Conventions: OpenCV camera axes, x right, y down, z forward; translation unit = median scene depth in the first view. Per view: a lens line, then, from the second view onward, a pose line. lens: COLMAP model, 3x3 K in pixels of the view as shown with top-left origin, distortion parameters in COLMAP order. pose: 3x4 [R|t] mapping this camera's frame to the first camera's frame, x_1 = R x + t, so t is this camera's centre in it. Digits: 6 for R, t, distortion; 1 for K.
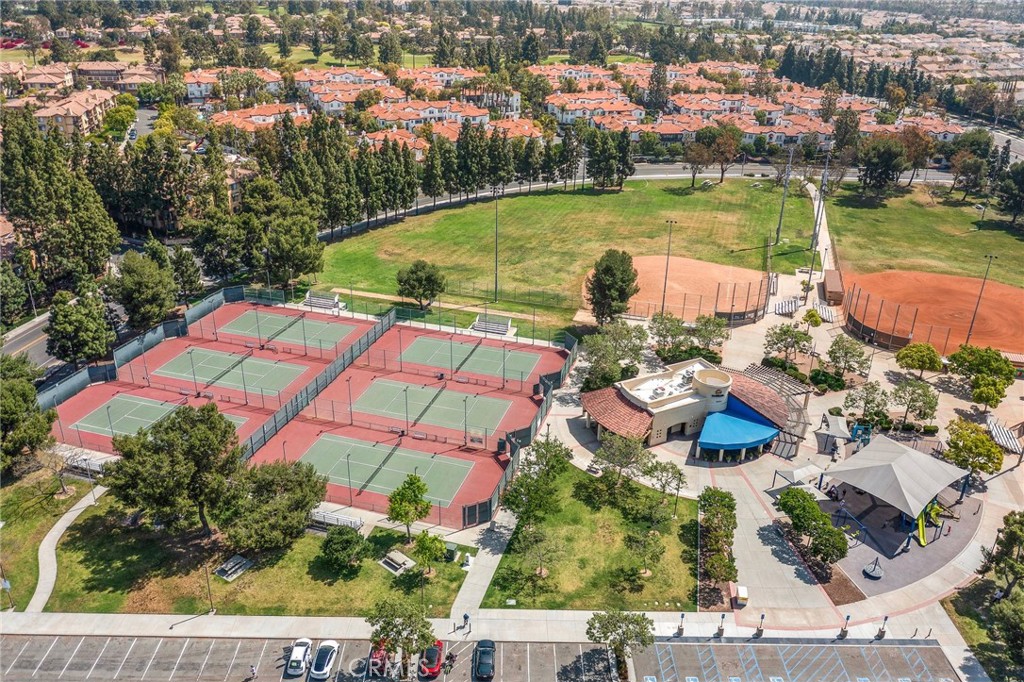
lens RADIAL K [[811.5, 0, 512.0], [0, 811.5, 341.0], [0, 0, 1]] dist [-0.000400, 0.000735]
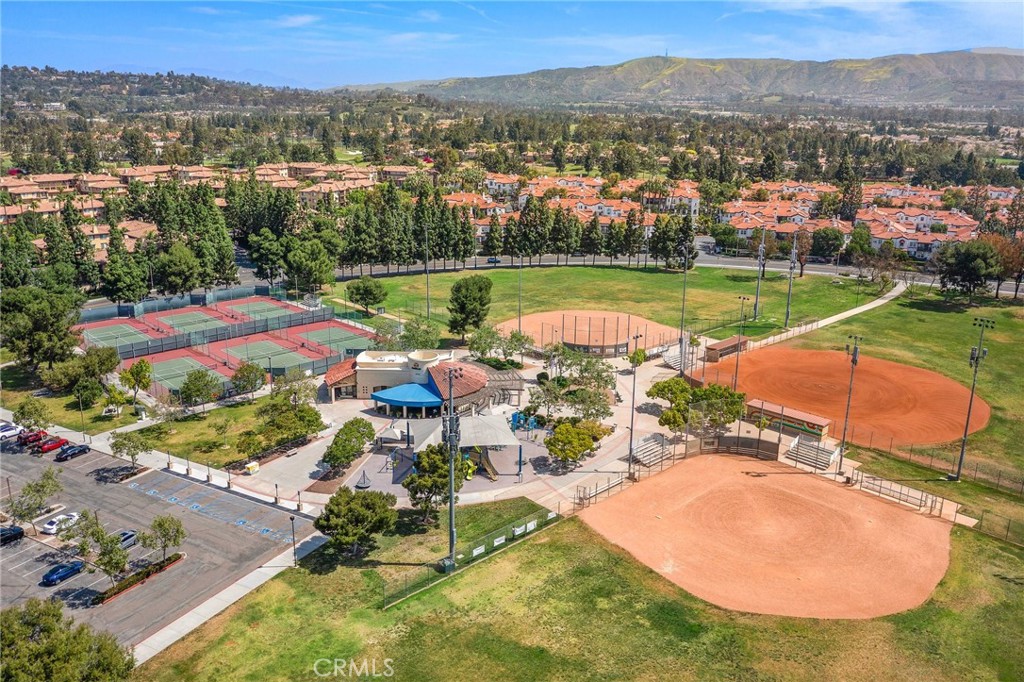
lens RADIAL K [[811.5, 0, 512.0], [0, 811.5, 341.0], [0, 0, 1]] dist [-0.000400, 0.000735]
pose [[0.869036, 0.121213, -0.479670, 0.550973], [-0.199542, 0.973043, -0.115629, 0.080317], [0.452724, 0.196200, 0.869797, 0.004385]]
